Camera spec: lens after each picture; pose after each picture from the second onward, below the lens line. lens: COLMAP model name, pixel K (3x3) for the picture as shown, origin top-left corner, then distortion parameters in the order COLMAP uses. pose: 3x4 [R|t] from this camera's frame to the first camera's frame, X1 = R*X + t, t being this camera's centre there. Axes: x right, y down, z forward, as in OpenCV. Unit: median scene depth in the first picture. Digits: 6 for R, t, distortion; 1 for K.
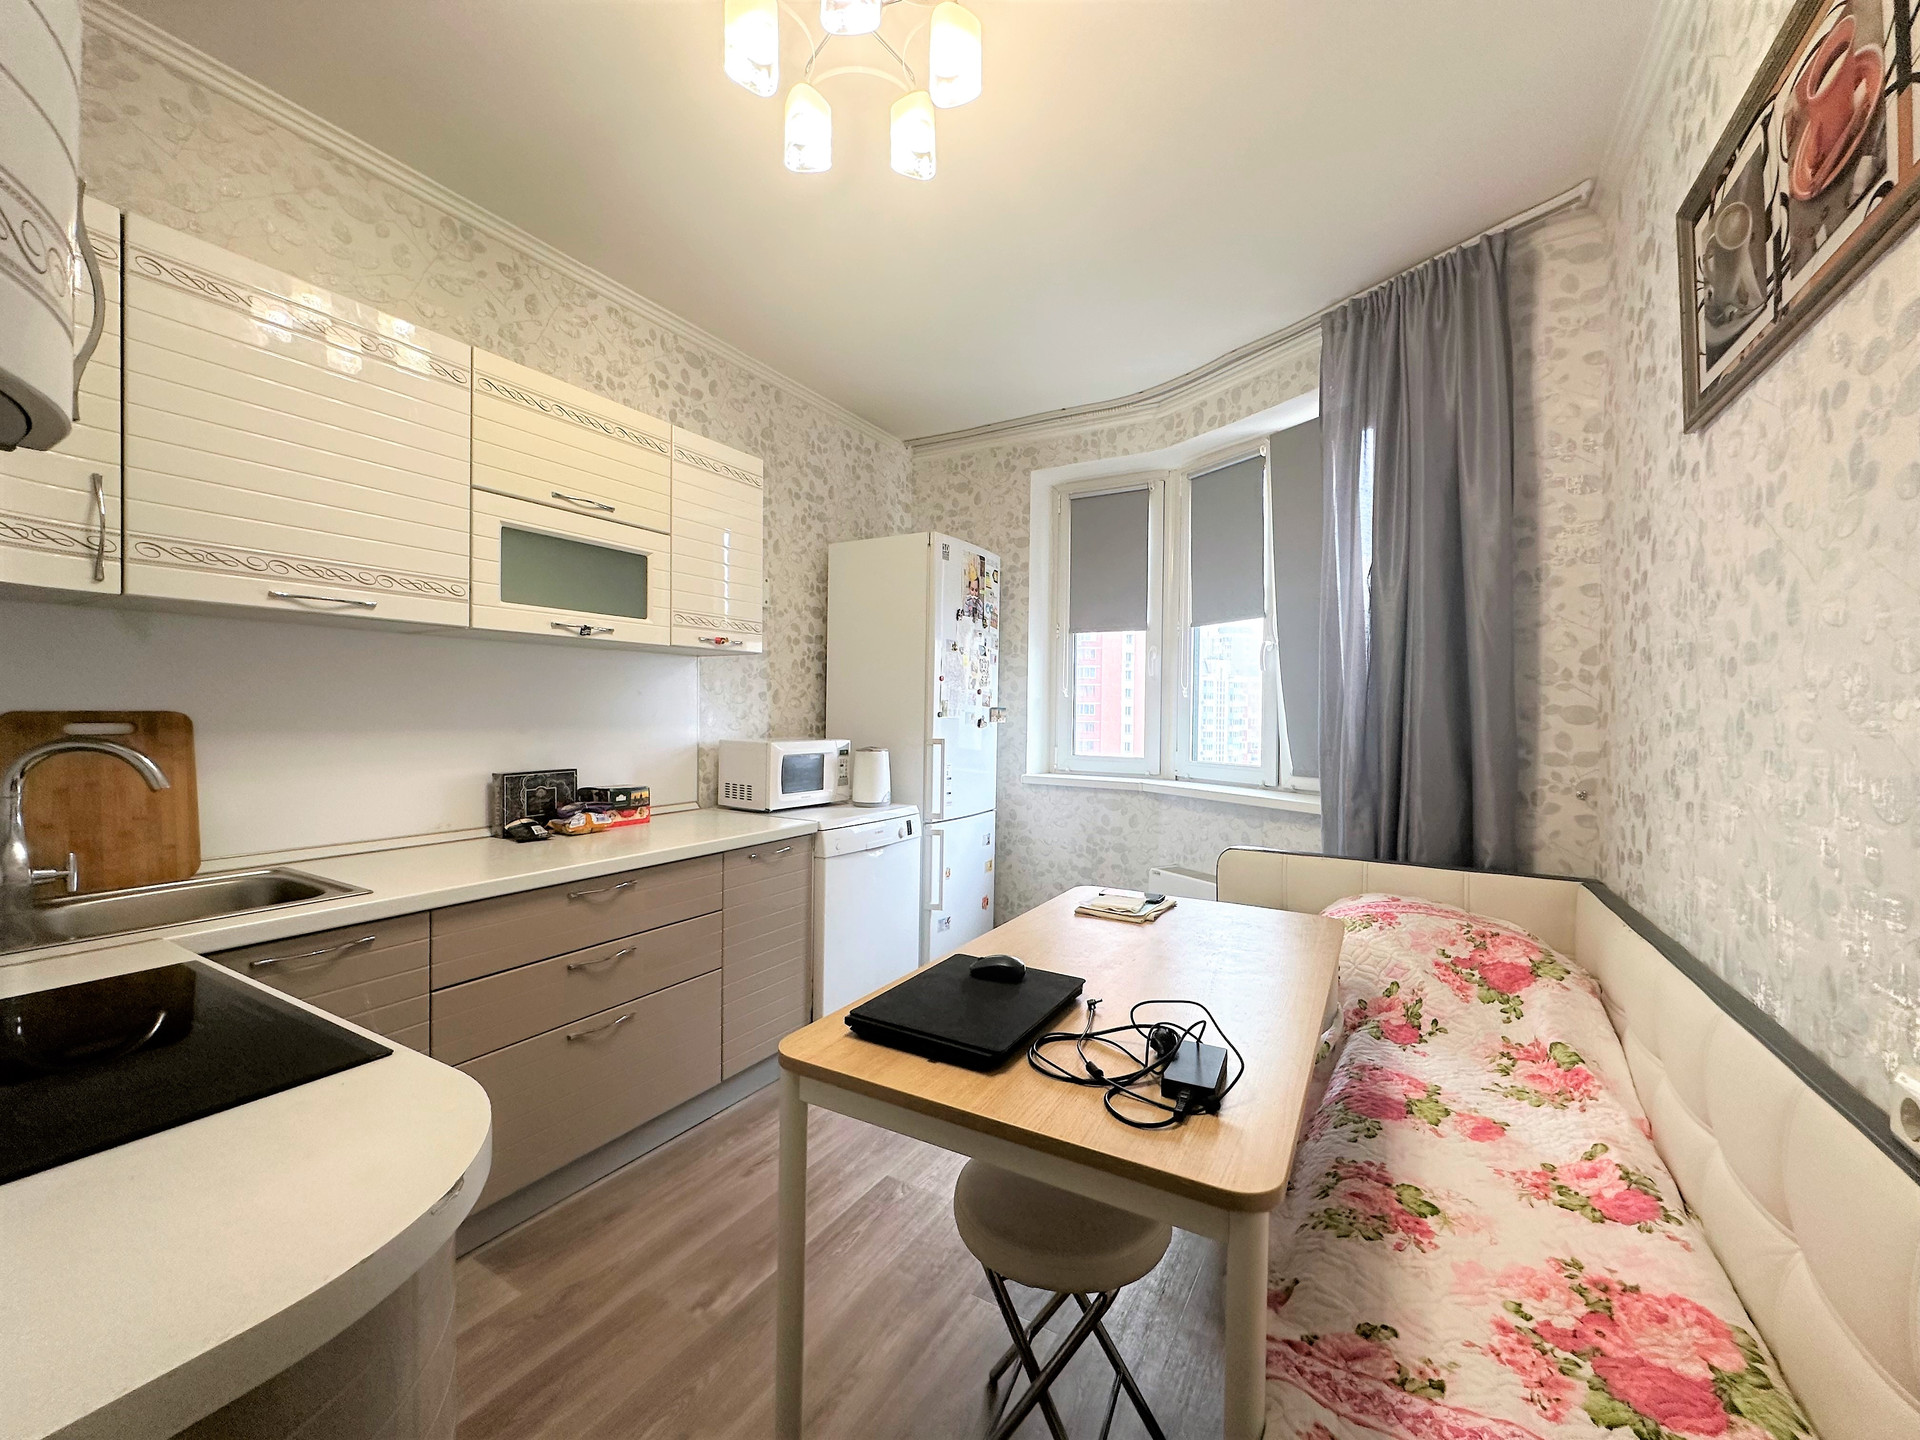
lens RADIAL K [[767.8, 0, 962.4], [0, 767.8, 722.6], [0, 0, 1]] dist [-0.003142, 0.000272]
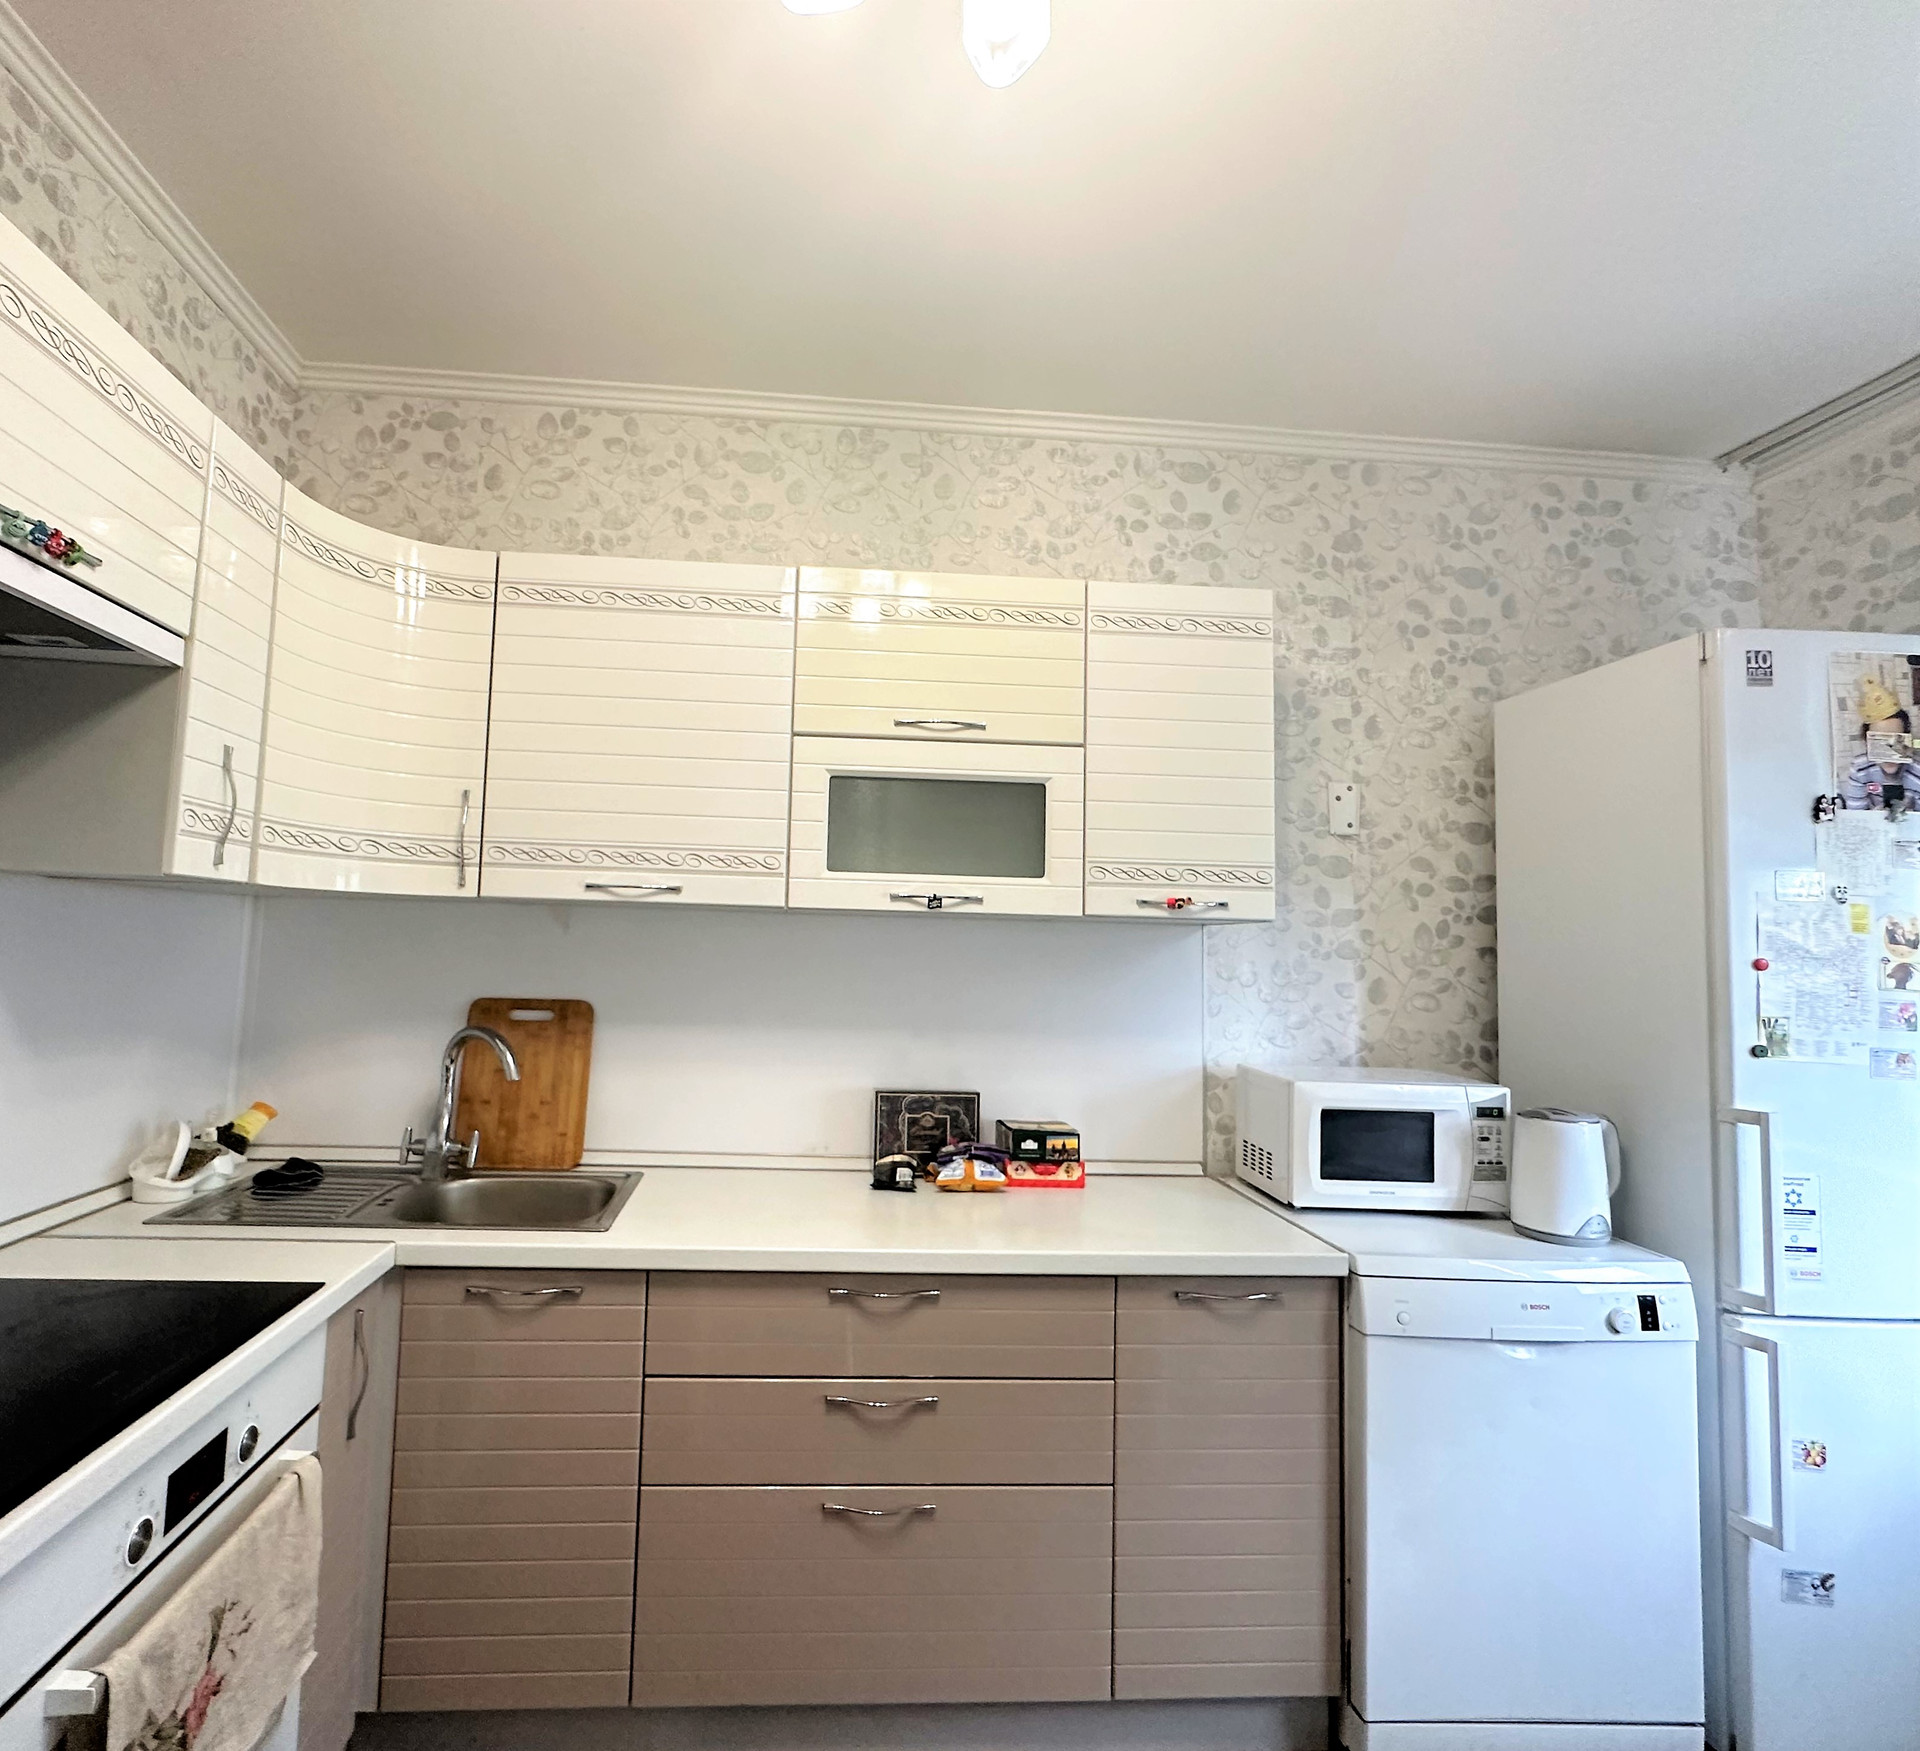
lens RADIAL K [[977.4, 0, 866.1], [0, 977.4, 874.7], [0, 0, 1]] dist [-0.006440, 0.002948]
pose [[0.553588, -0.054390, -0.831013, 0.175358], [-0.037143, 0.995259, -0.089884, -0.048226], [0.831962, 0.080624, 0.548943, 0.353457]]
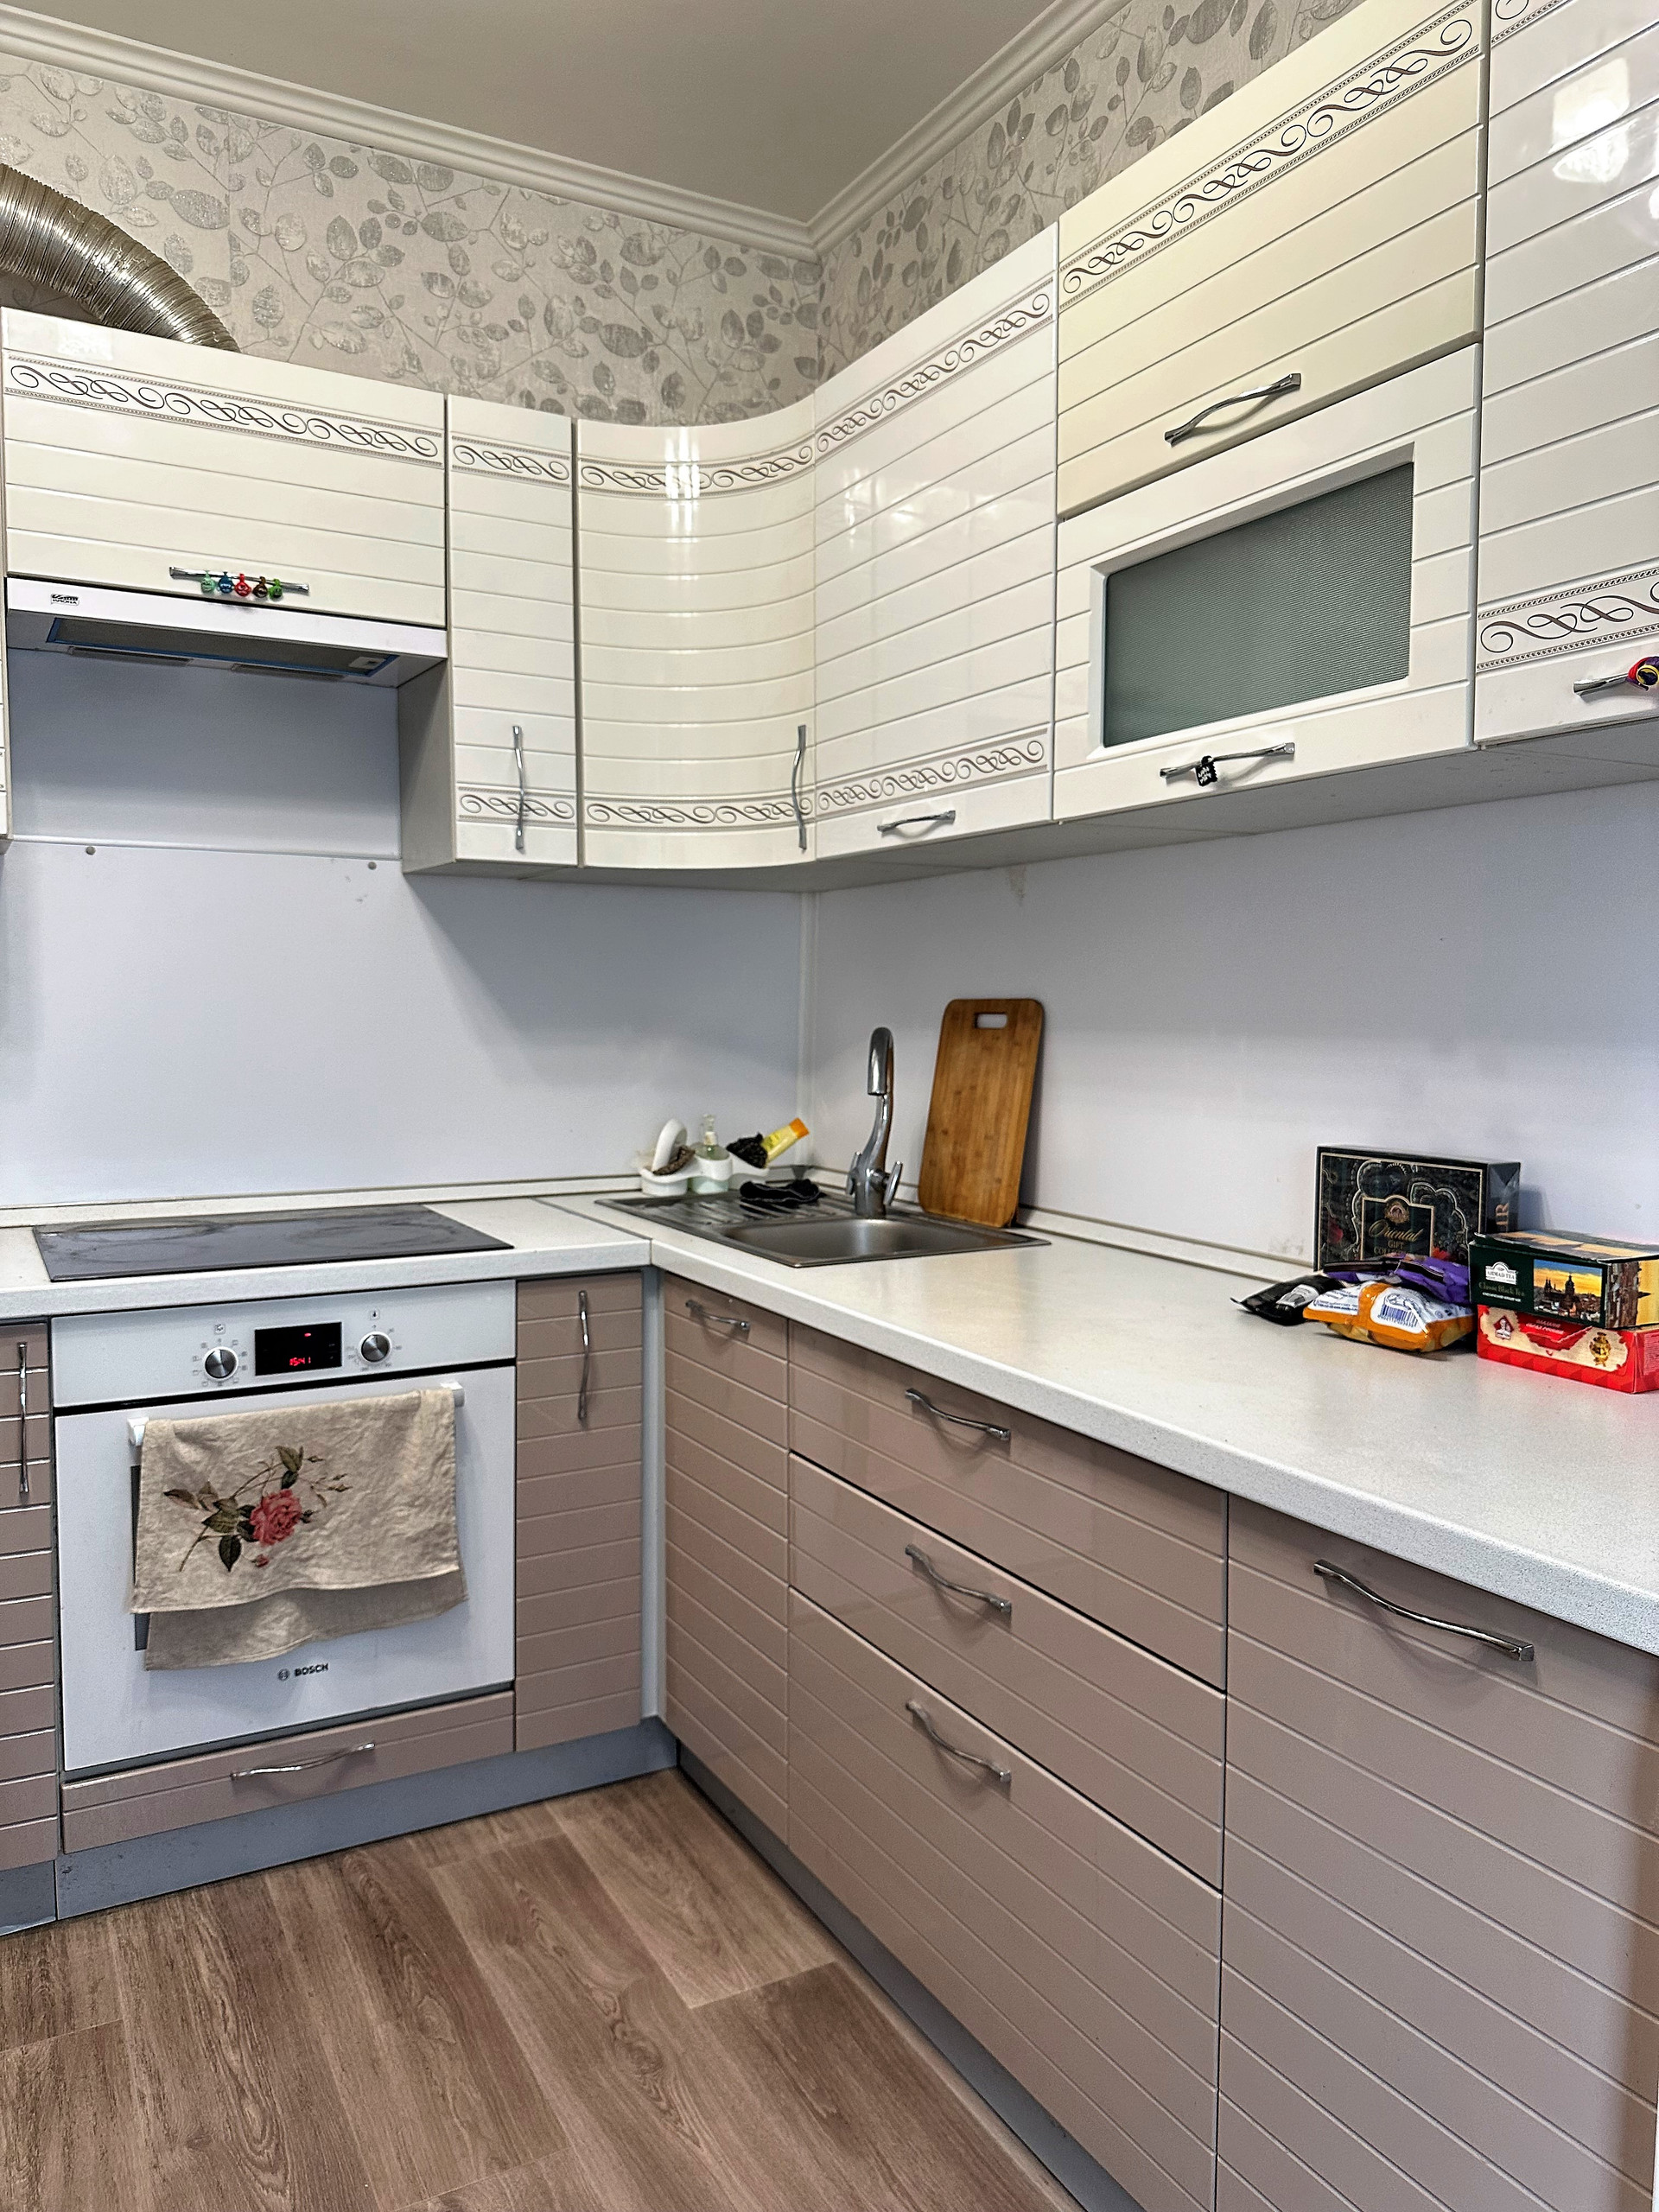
lens RADIAL K [[1564.9, 0, 832.7], [0, 1564.9, 1115.6], [0, 0, 1]] dist [0.038300, -0.039549]
pose [[-0.513538, 0.053422, -0.856402, 0.203370], [-0.017951, 0.997173, 0.072968, -0.004991], [0.857879, 0.052846, -0.511127, 0.973649]]
